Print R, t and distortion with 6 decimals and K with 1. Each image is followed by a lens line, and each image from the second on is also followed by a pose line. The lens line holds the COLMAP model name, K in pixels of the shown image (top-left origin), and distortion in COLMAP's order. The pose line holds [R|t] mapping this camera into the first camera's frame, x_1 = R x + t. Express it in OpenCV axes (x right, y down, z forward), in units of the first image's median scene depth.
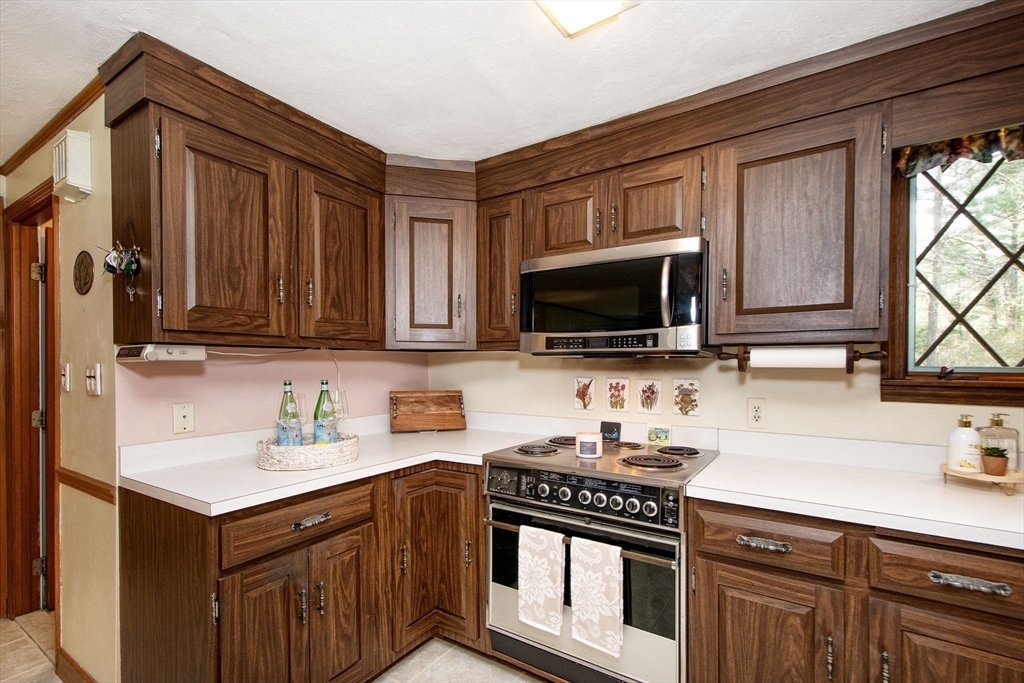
lens RADIAL K [[460.1, 0, 509.3], [0, 460.1, 370.1], [0, 0, 1]] dist [0.019297, 0.000349]
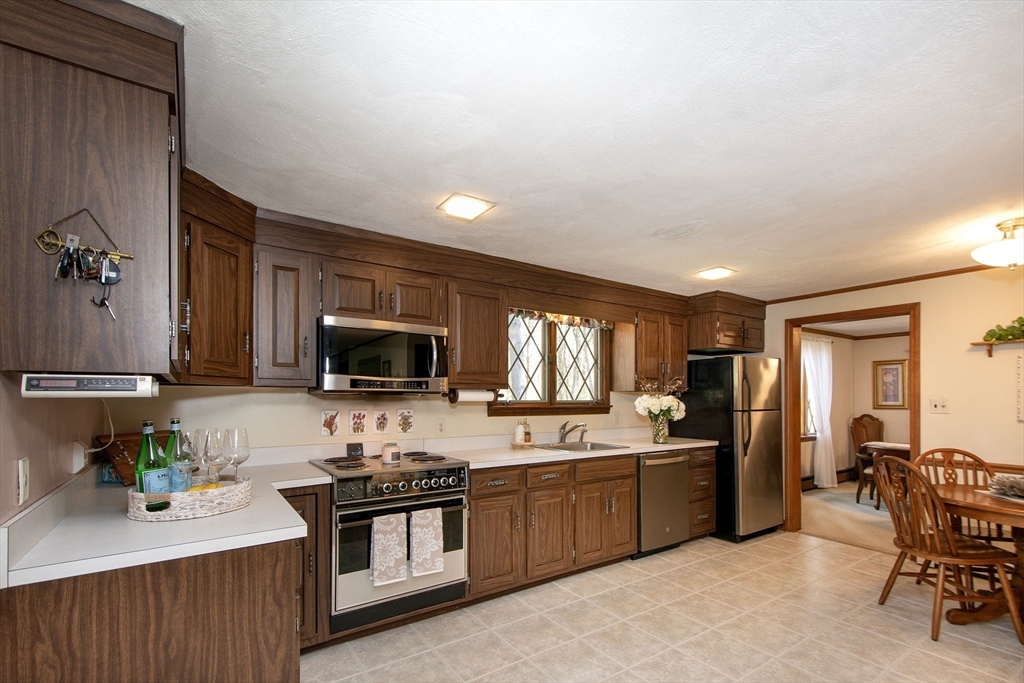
lens RADIAL K [[481.6, 0, 495.0], [0, 481.6, 397.9], [0, 0, 1]] dist [-0.000171, -0.000022]
pose [[0.387962, 0.001023, 0.921675, -1.107042], [0.014229, 0.999874, -0.007099, -0.002784], [-0.921566, 0.015868, 0.387898, 0.104310]]
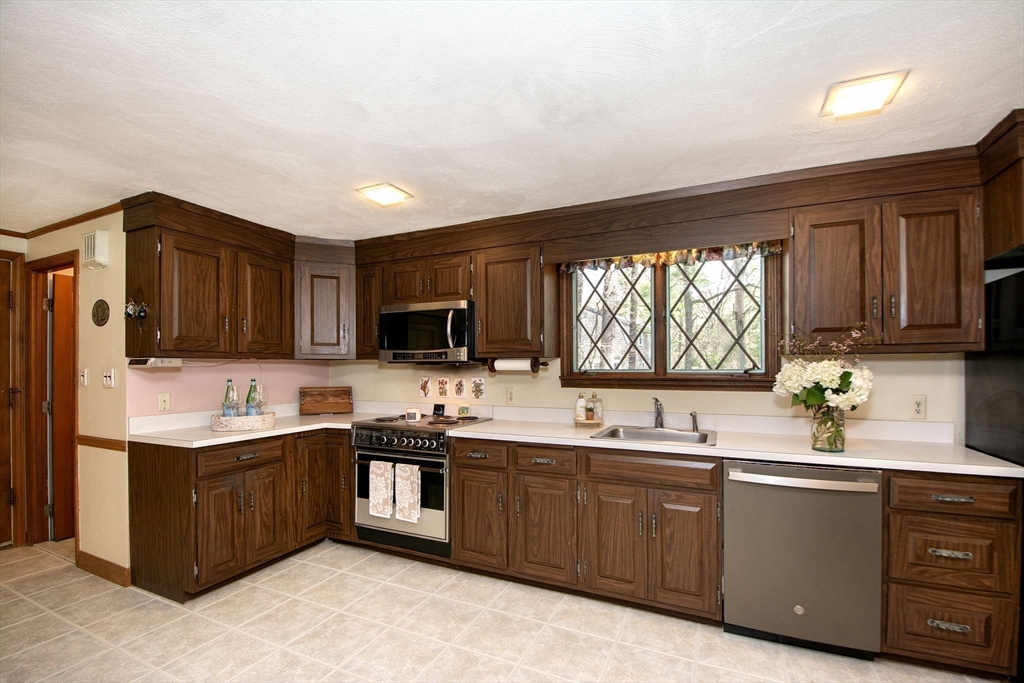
lens RADIAL K [[455.7, 0, 496.1], [0, 455.7, 367.4], [0, 0, 1]] dist [-0.001795, -0.000521]
pose [[0.993421, -0.001310, 0.114508, 0.288221], [0.003026, 0.999886, -0.014817, 0.009144], [-0.114475, 0.015066, 0.993312, -0.751106]]
